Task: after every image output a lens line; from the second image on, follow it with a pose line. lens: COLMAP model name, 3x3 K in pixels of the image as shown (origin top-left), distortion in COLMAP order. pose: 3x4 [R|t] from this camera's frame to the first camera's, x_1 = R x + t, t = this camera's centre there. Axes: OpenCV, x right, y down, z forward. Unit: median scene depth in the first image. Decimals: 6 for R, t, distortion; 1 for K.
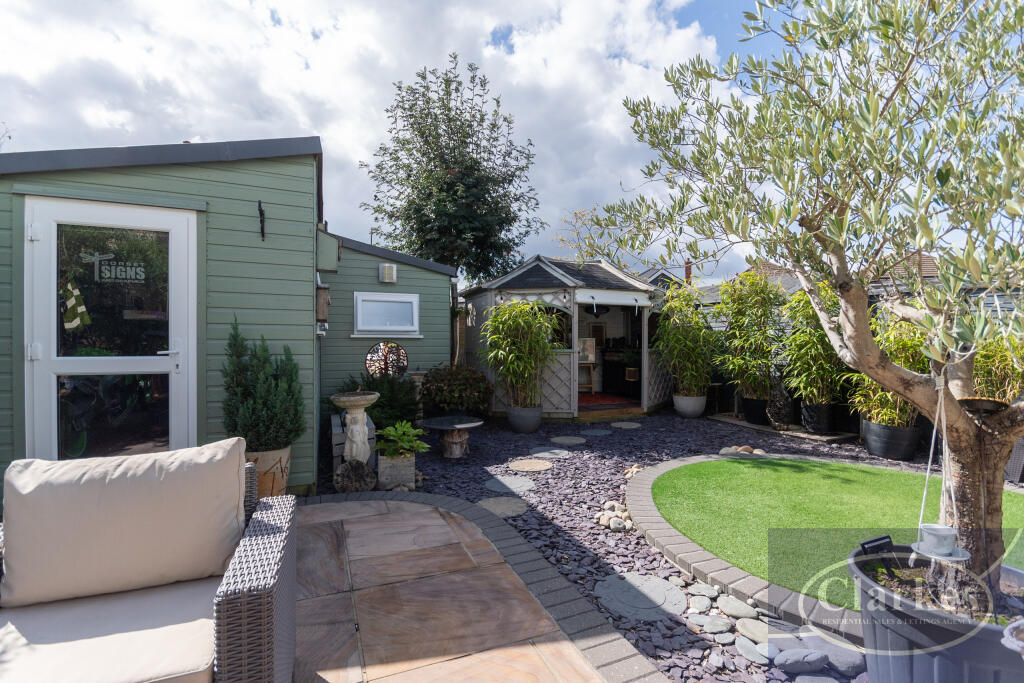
lens RADIAL K [[477.8, 0, 512.0], [0, 477.8, 341.5], [0, 0, 1]] dist [0.000794, 0.000069]
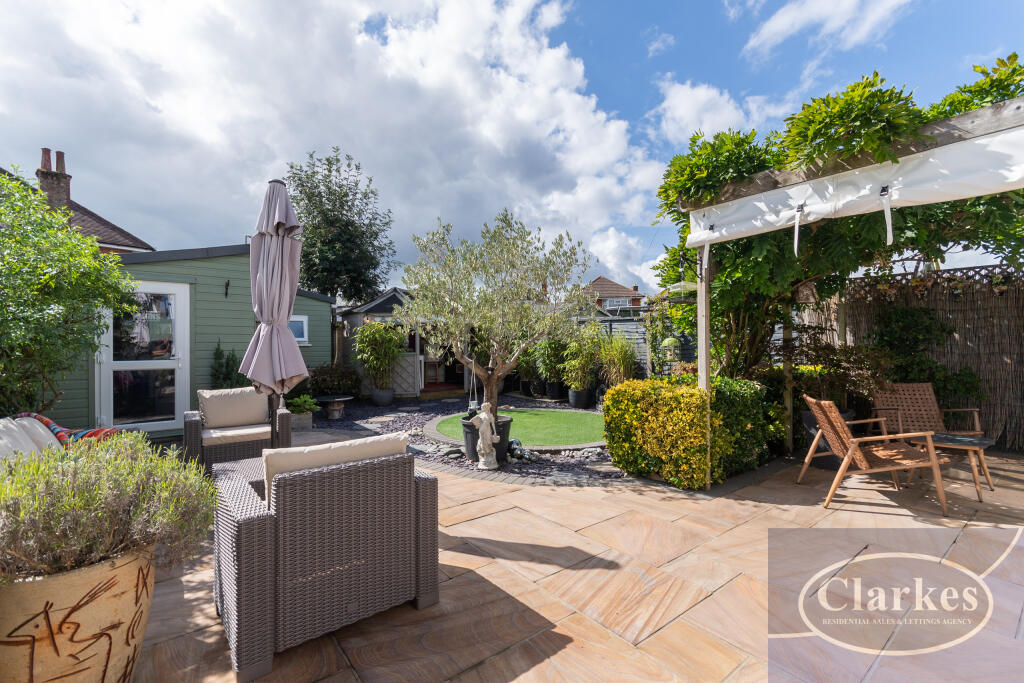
lens RADIAL K [[453.0, 0, 512.0], [0, 453.0, 341.5], [0, 0, 1]] dist [0.006748, 0.000640]
pose [[0.966911, -0.005199, 0.255061, 0.059360], [0.006162, 0.999977, -0.002979, -0.014670], [-0.255040, 0.004452, 0.966920, -0.550729]]
